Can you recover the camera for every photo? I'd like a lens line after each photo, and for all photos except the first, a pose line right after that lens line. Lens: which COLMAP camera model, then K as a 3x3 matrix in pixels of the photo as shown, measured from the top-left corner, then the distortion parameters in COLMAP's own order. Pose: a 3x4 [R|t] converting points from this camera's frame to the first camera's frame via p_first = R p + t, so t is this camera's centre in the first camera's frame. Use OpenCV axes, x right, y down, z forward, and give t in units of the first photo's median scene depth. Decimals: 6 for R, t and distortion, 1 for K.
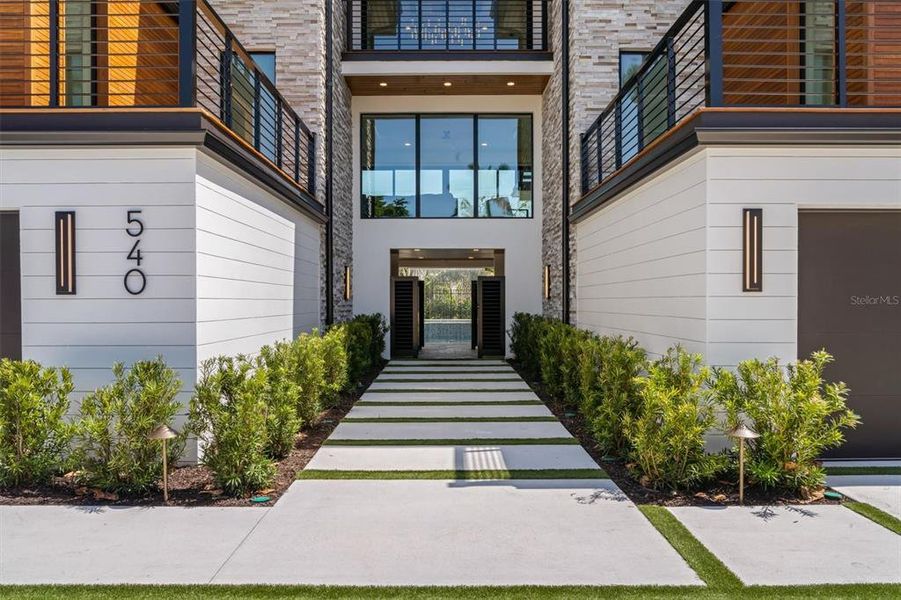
lens RADIAL K [[388.0, 0, 441.3], [0, 388.0, 300.2], [0, 0, 1]] dist [-0.010672, 0.000135]
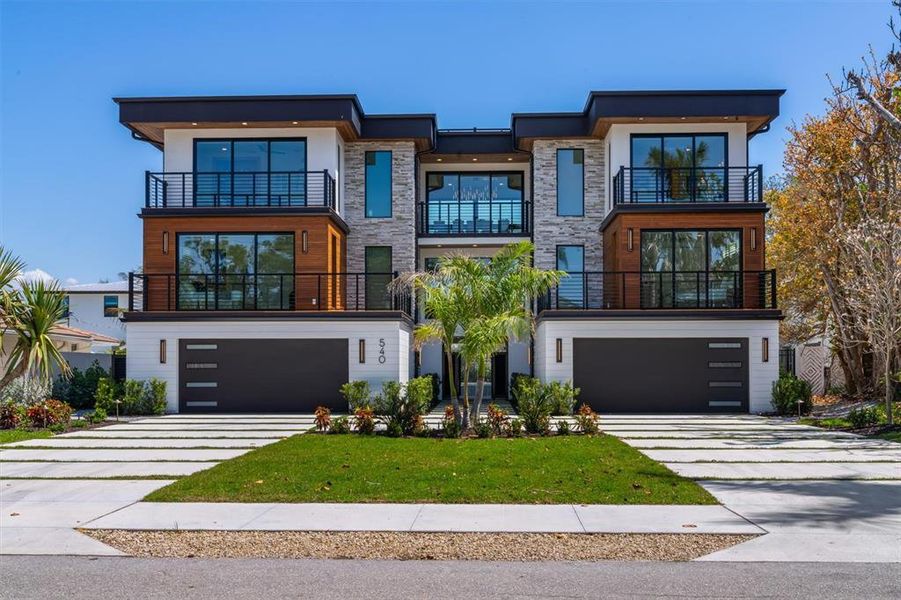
lens RADIAL K [[555.9, 0, 452.1], [0, 555.9, 362.7], [0, 0, 1]] dist [0.002081, -0.000555]
pose [[0.999099, -0.000983, -0.042438, 0.025474], [0.000586, 0.999956, -0.009364, 0.013604], [0.042445, 0.009331, 0.999055, -2.014203]]
